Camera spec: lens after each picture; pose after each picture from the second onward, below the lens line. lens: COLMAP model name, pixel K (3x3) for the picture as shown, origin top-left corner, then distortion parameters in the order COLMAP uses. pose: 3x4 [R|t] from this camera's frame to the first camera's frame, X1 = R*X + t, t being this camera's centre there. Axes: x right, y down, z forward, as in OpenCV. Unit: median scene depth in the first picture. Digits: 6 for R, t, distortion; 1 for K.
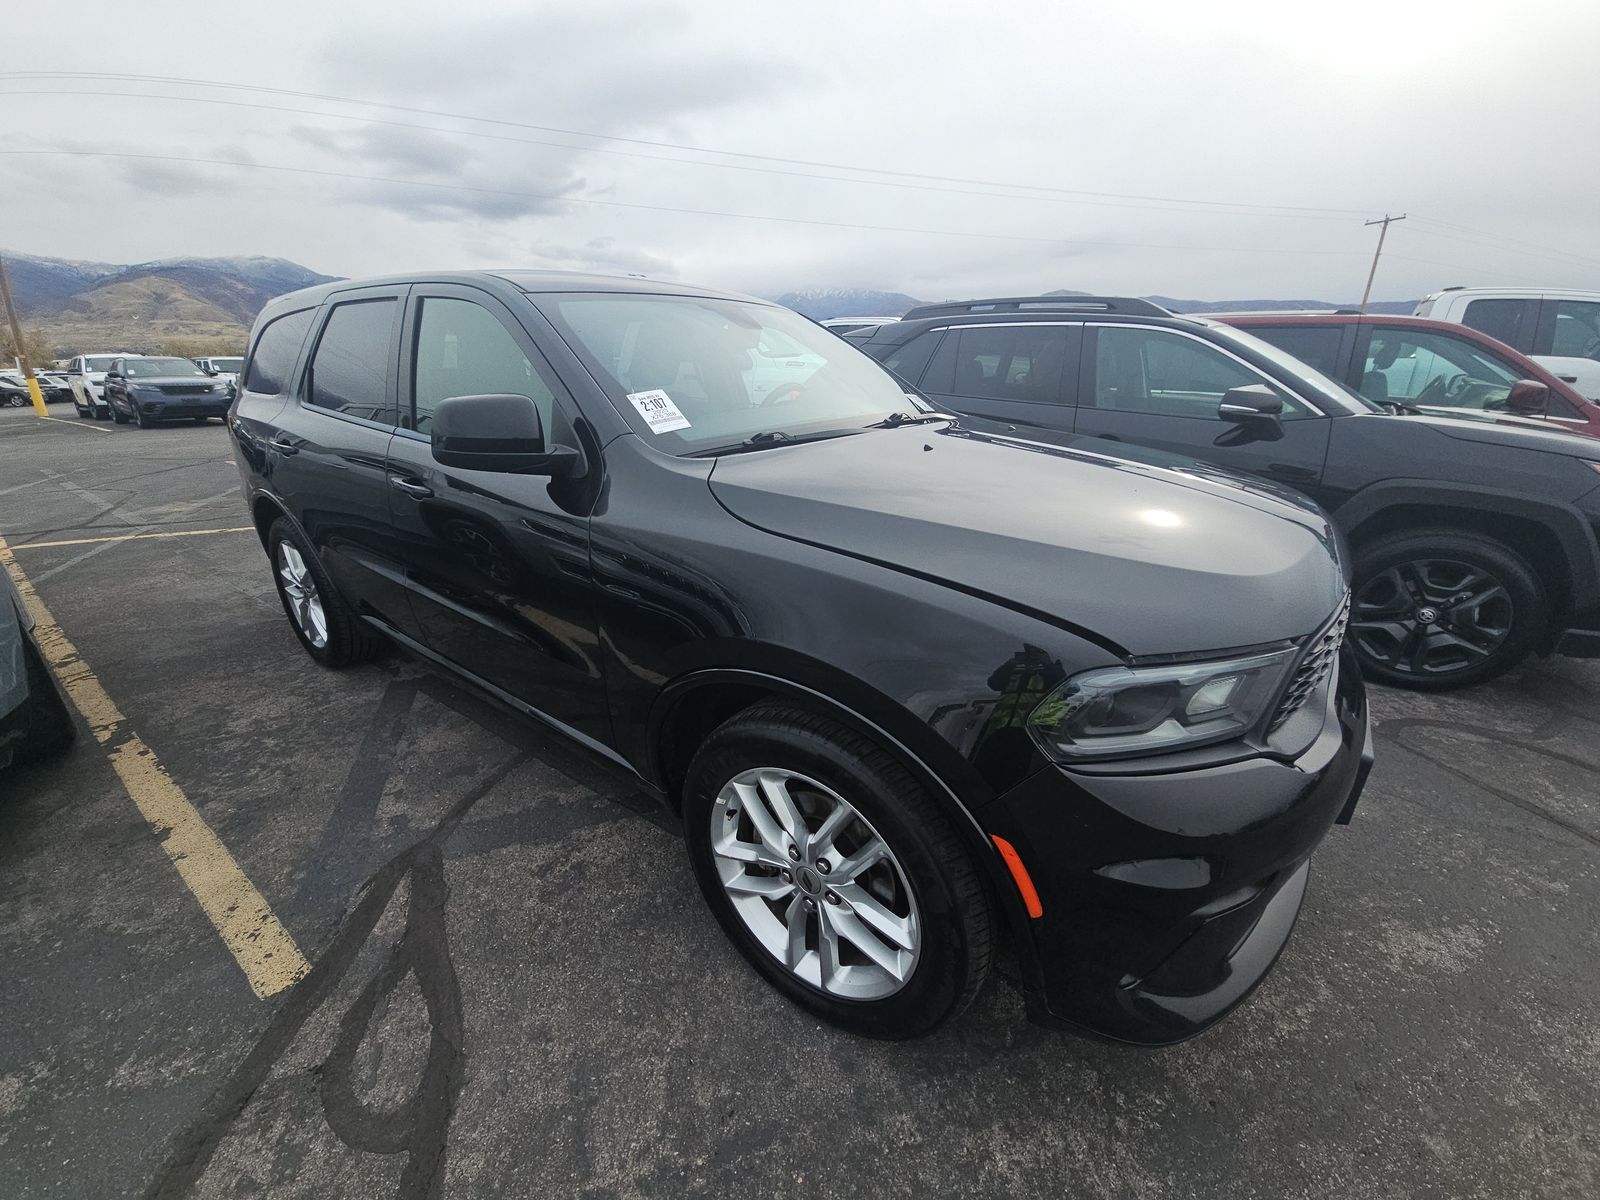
lens RADIAL K [[675.7, 0, 794.4], [0, 675.7, 598.3], [0, 0, 1]] dist [0.026418, -0.015964]
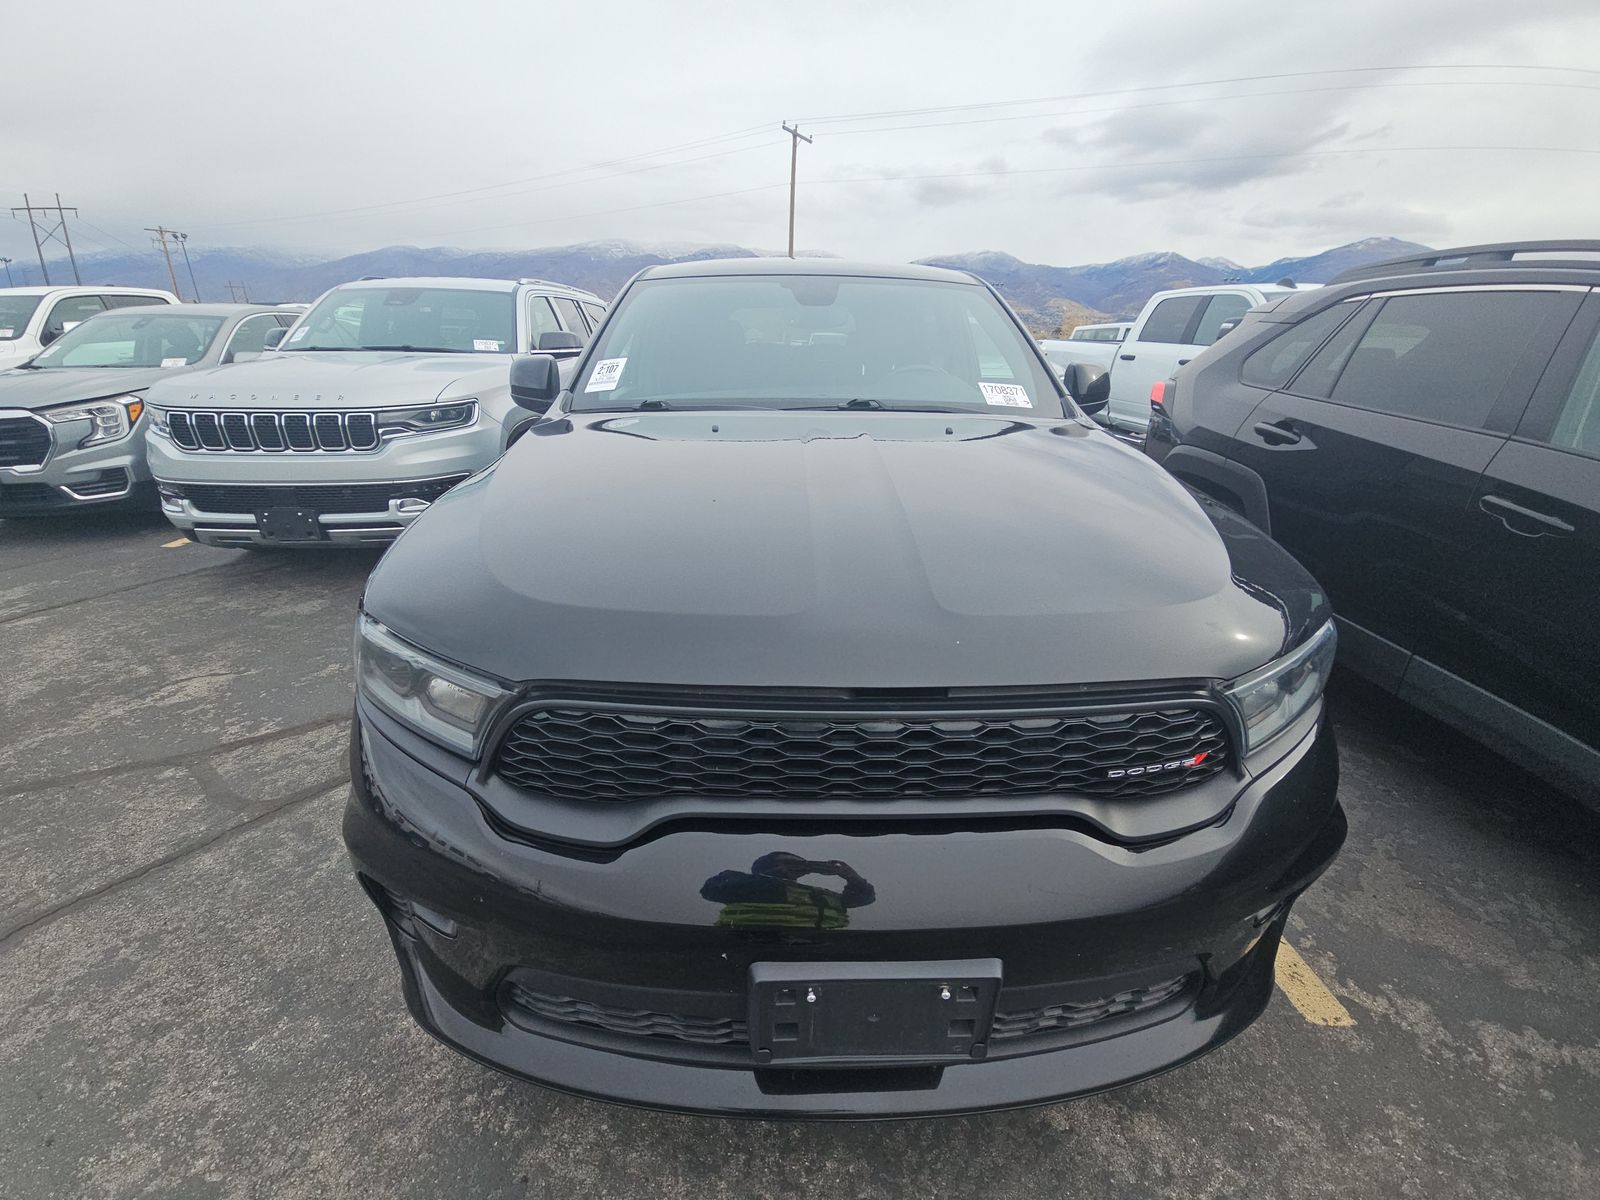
lens RADIAL K [[675.7, 0, 794.4], [0, 675.7, 598.3], [0, 0, 1]] dist [0.026418, -0.015964]
pose [[0.618101, 0.297802, -0.727506, 0.702104], [-0.280829, 0.948046, 0.149482, -0.117052], [0.734225, 0.111910, 0.669619, 0.324806]]
